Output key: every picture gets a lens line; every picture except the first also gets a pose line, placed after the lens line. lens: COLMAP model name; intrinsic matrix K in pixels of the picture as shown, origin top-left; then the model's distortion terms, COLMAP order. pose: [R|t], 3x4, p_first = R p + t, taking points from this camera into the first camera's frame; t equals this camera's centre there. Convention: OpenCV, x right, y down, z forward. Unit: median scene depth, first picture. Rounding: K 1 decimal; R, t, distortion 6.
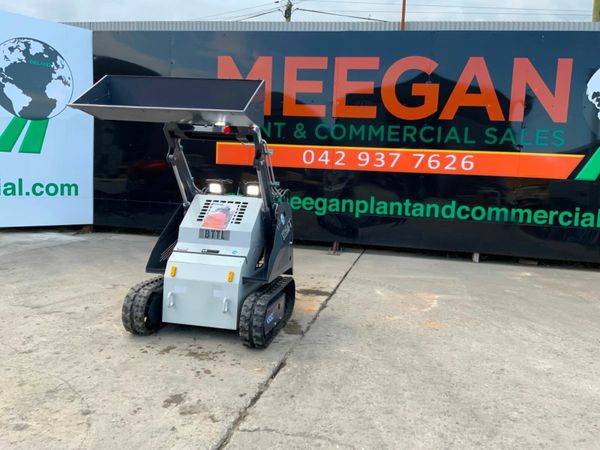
lens RADIAL K [[498.0, 0, 300.0], [0, 498.0, 225.0], [0, 0, 1]] dist [0.080648, -0.155063]
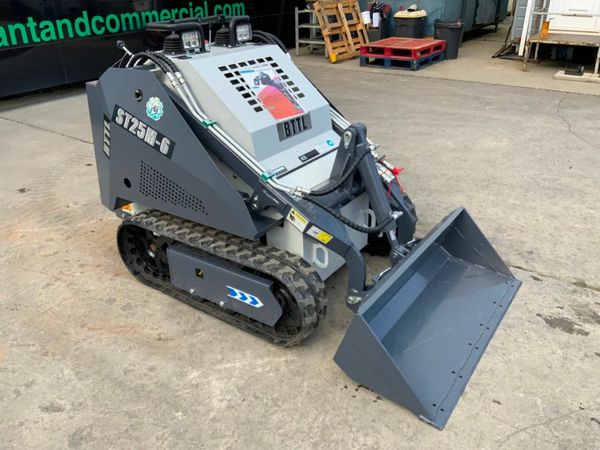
lens RADIAL K [[501.6, 0, 300.0], [0, 501.6, 225.0], [0, 0, 1]] dist [0.037986, -0.072355]
pose [[0.387376, -0.463788, 0.796768, -0.332307], [0.123399, 0.882555, 0.453729, -0.068518], [-0.913626, -0.077443, 0.399112, 0.370049]]
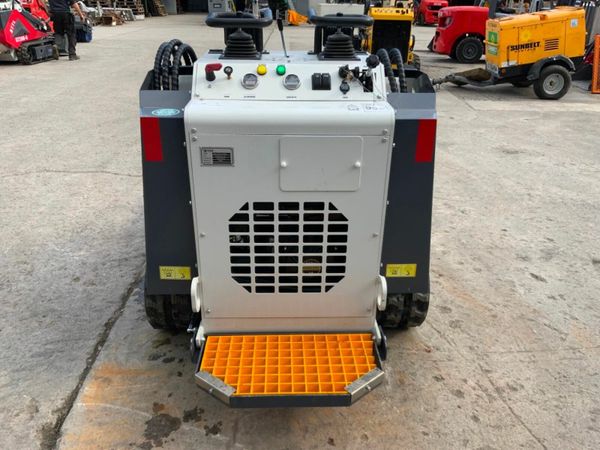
lens RADIAL K [[498.0, 0, 300.0], [0, 498.0, 225.0], [0, 0, 1]] dist [0.080648, -0.155063]
pose [[-0.968701, 0.042859, -0.244503, -0.019506], [-0.086776, 0.864370, 0.495312, -0.076489], [0.232570, 0.501026, -0.833597, 0.760233]]
